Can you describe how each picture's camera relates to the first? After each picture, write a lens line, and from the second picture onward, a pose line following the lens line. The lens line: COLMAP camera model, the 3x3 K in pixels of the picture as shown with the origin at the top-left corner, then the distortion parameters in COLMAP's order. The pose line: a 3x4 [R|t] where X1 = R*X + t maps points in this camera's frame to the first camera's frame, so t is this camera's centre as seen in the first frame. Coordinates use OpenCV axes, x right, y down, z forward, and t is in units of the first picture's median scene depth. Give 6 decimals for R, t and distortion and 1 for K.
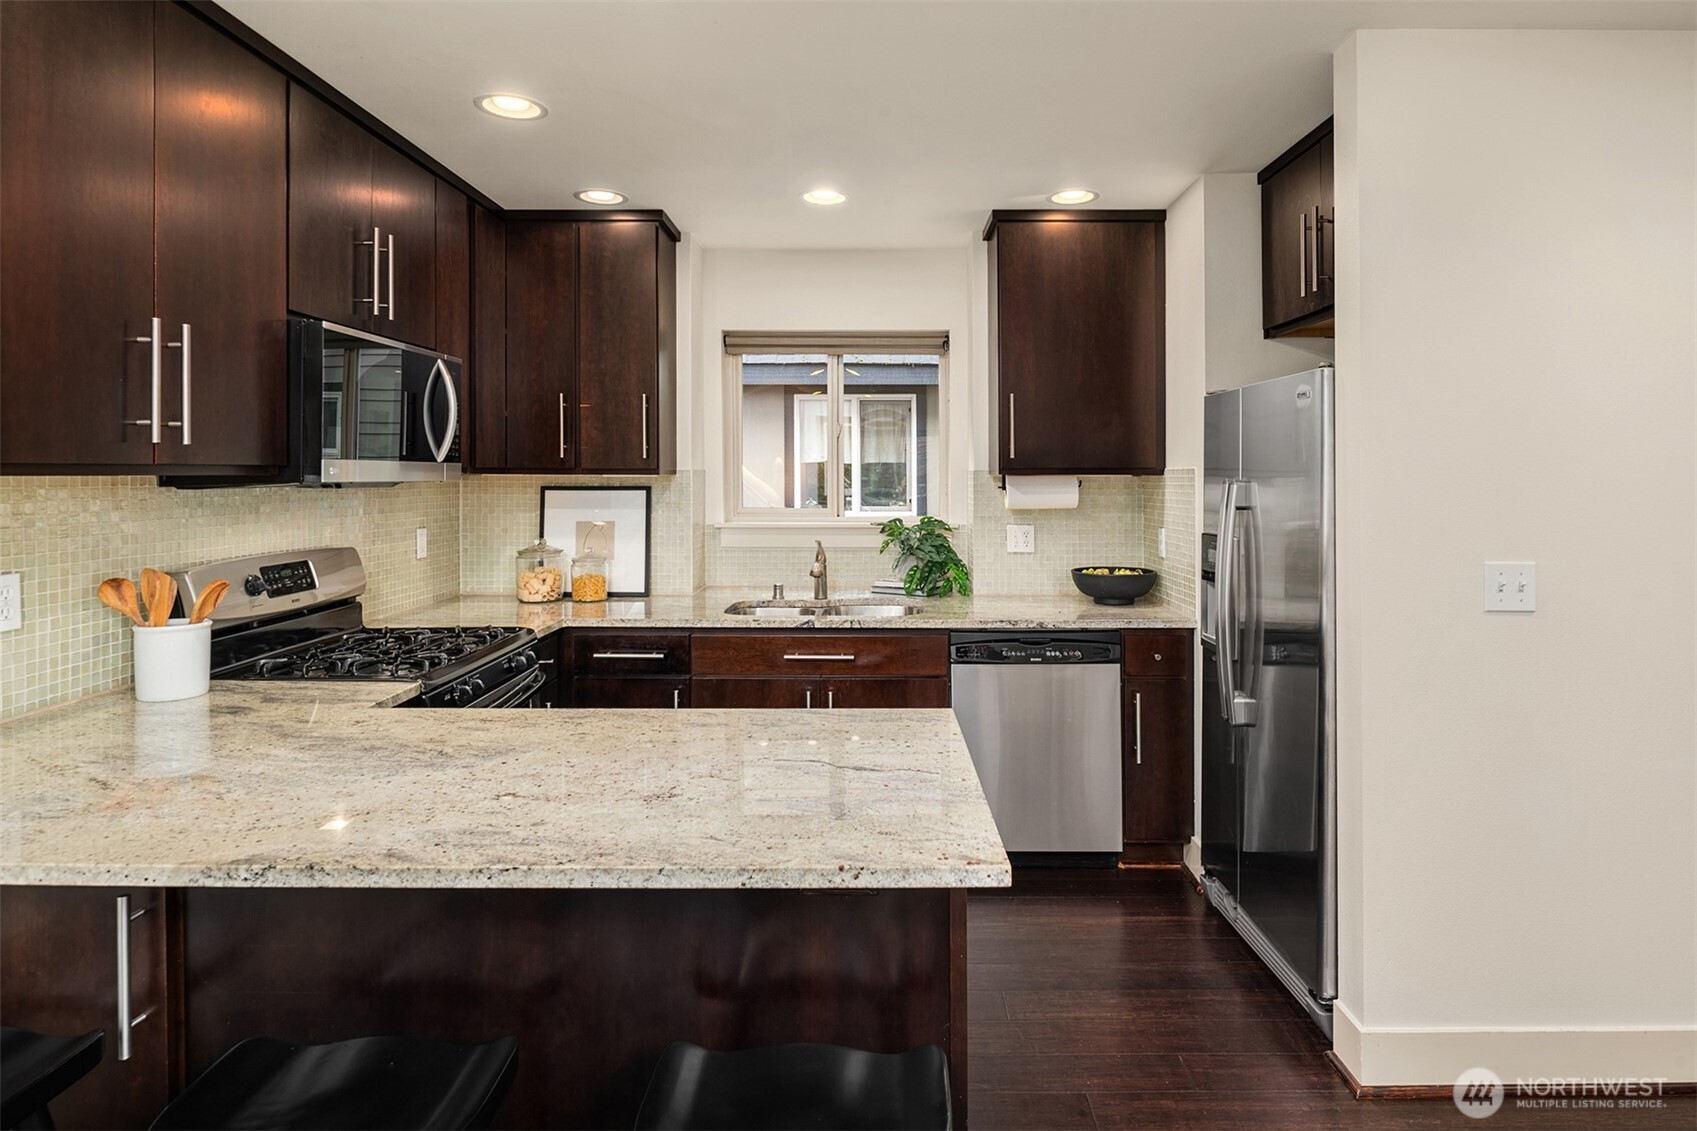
lens RADIAL K [[905.6, 0, 873.9], [0, 905.6, 496.2], [0, 0, 1]] dist [-0.004498, -0.001351]
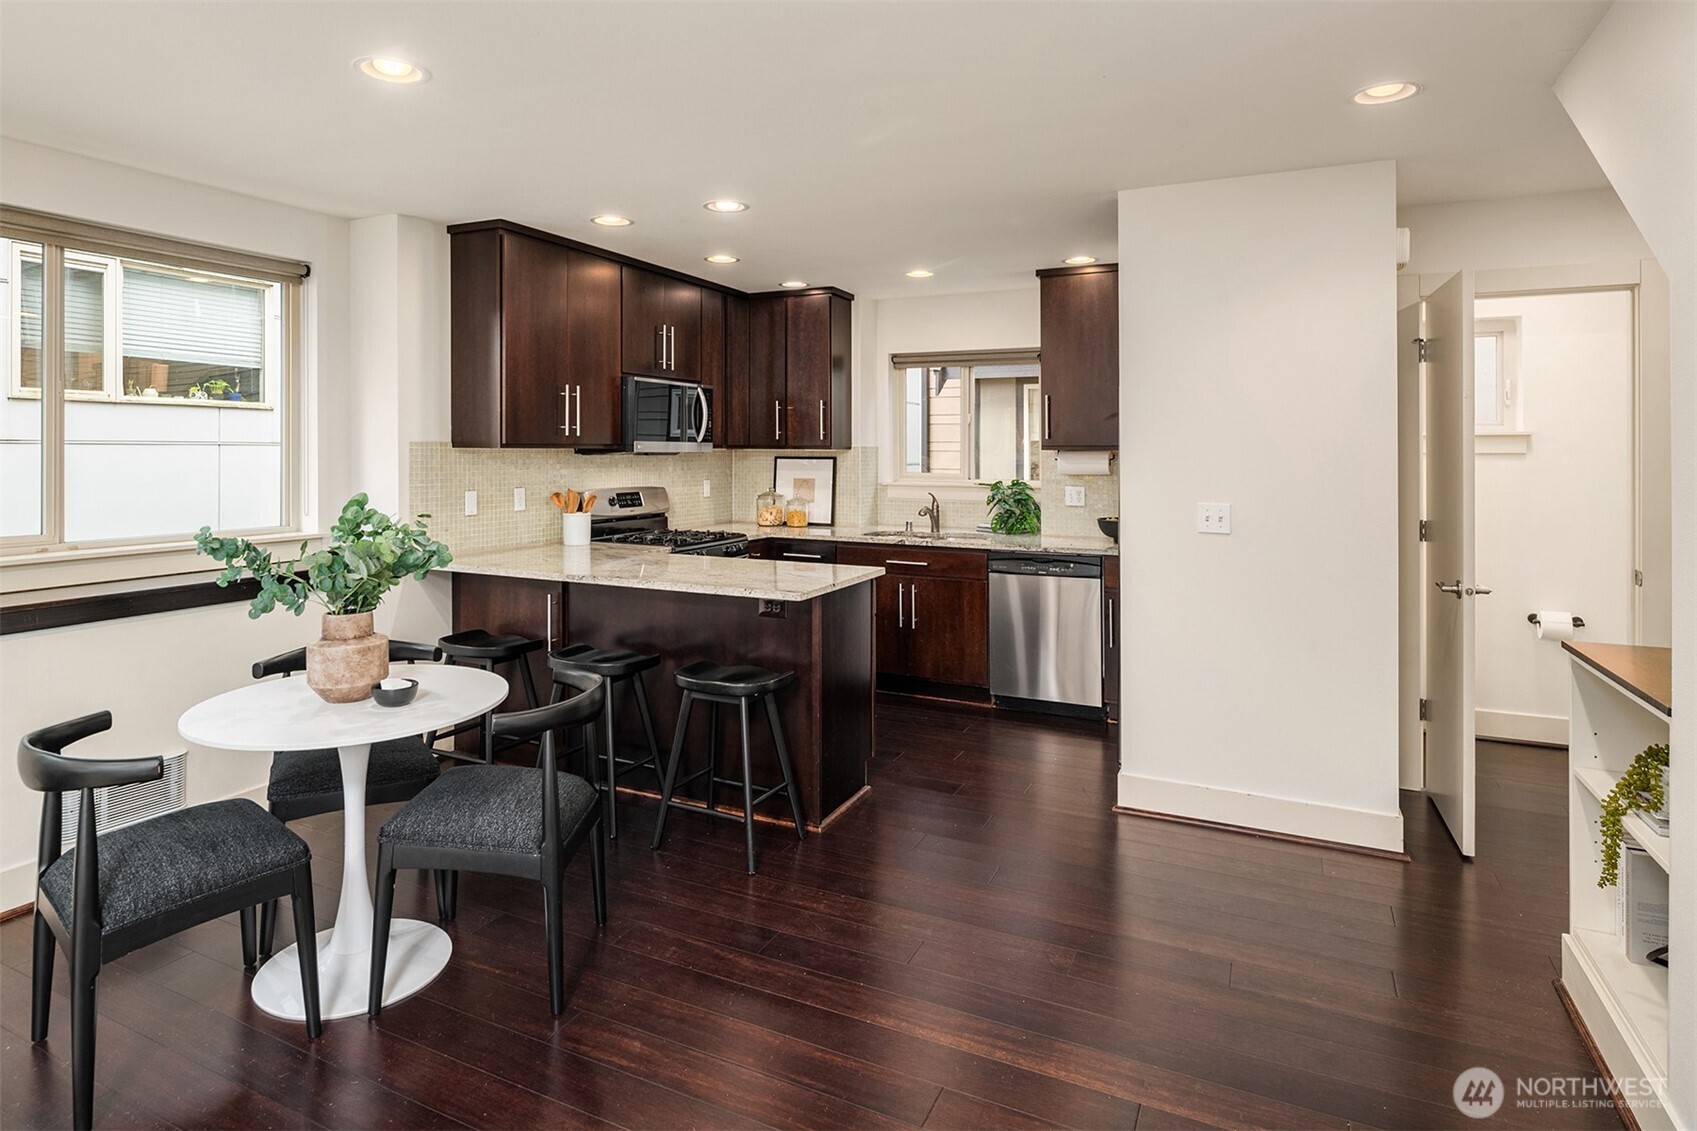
lens RADIAL K [[915.1, 0, 846.7], [0, 915.1, 510.8], [0, 0, 1]] dist [-0.002002, -0.000352]
pose [[0.905366, 0.030676, -0.423522, 0.495678], [-0.013289, 0.998945, 0.043947, 0.013837], [0.424423, -0.034160, 0.904819, -0.487377]]
